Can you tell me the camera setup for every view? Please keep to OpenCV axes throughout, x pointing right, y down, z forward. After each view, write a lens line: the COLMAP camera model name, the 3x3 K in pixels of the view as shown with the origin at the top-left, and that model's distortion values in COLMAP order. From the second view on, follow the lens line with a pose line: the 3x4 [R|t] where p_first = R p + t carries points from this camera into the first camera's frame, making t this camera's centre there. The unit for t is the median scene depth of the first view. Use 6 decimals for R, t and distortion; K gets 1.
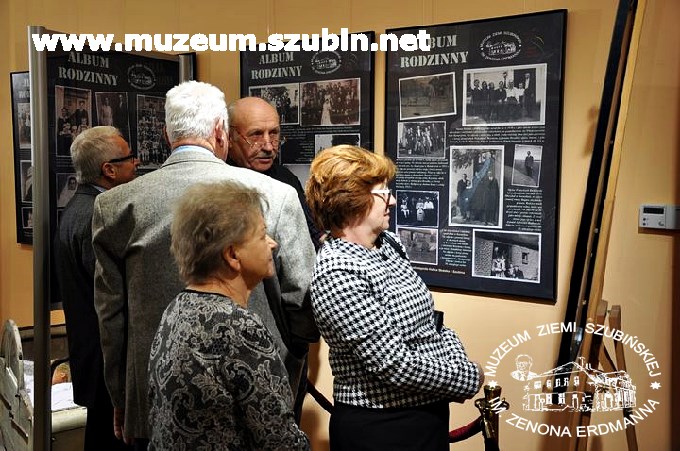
lens RADIAL K [[784.0, 0, 340.0], [0, 784.0, 225.5], [0, 0, 1]] dist [0.117068, -0.009529]
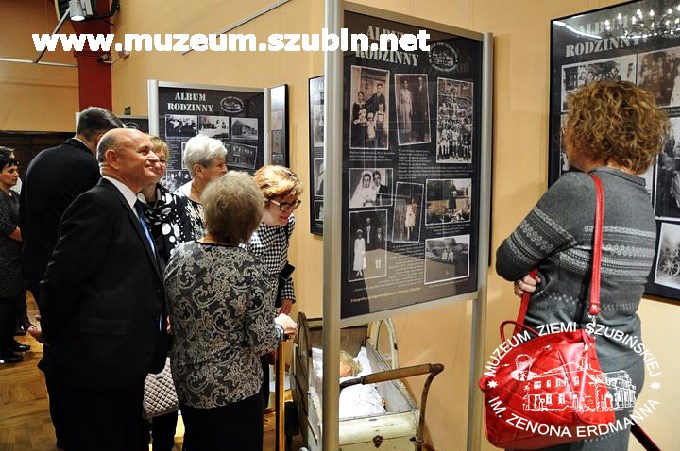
lens RADIAL K [[587.8, 0, 340.0], [0, 587.8, 225.5], [0, 0, 1]] dist [-0.154391, 0.260973]
pose [[0.942623, 0.030093, -0.332499, -0.135577], [-0.020779, 0.999287, 0.031535, -0.021307], [0.333211, -0.022817, 0.942576, 0.351826]]
